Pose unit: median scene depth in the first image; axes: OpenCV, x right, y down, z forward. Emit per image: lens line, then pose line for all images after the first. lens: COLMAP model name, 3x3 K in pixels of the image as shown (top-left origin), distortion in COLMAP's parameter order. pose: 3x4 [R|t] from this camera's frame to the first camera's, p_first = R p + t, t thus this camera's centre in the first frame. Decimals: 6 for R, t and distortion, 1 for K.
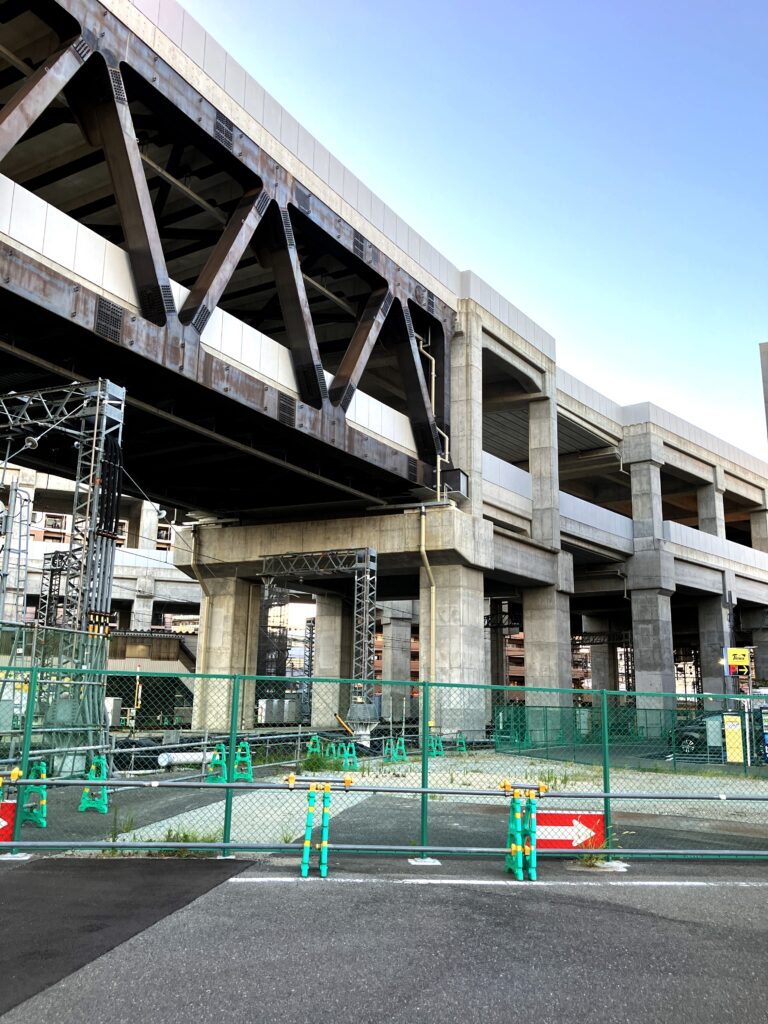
lens RADIAL K [[843.5, 0, 388.5], [0, 843.5, 519.9], [0, 0, 1]] dist [0.029565, -0.026328]
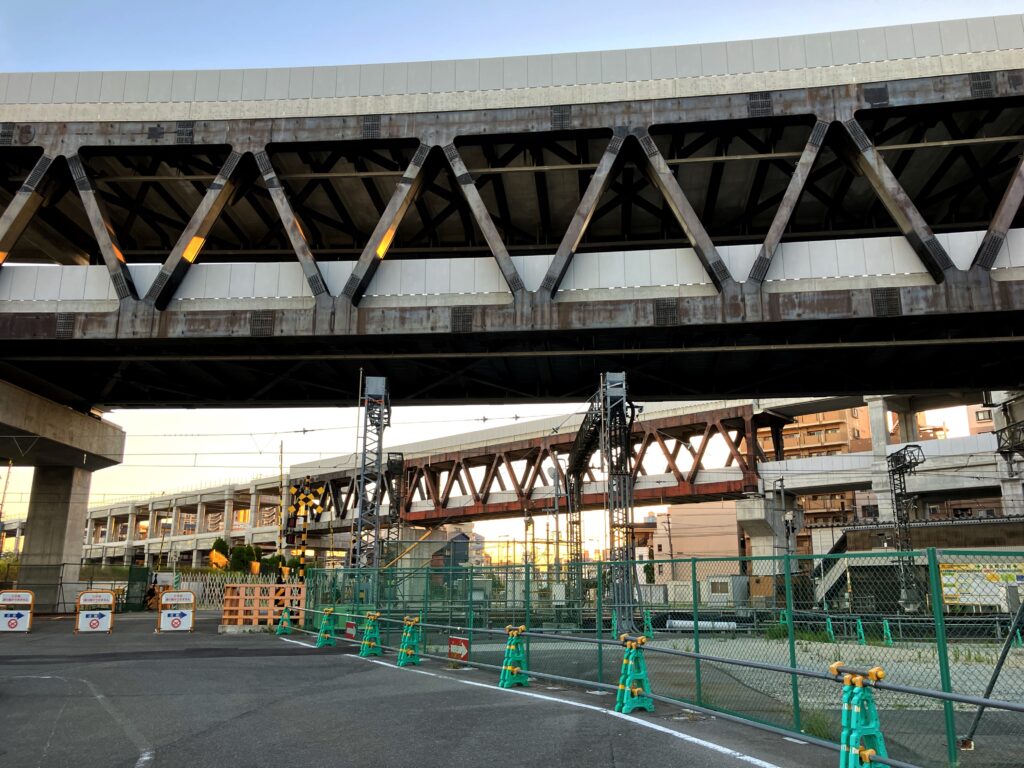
lens RADIAL K [[845.9, 0, 512.1], [0, 845.9, 385.8], [0, 0, 1]] dist [0.017601, -0.002497]
pose [[0.377790, -0.235872, -0.895343, 0.519927], [0.204711, 0.964354, -0.167675, 0.041825], [0.902977, -0.119940, 0.412609, 0.115337]]
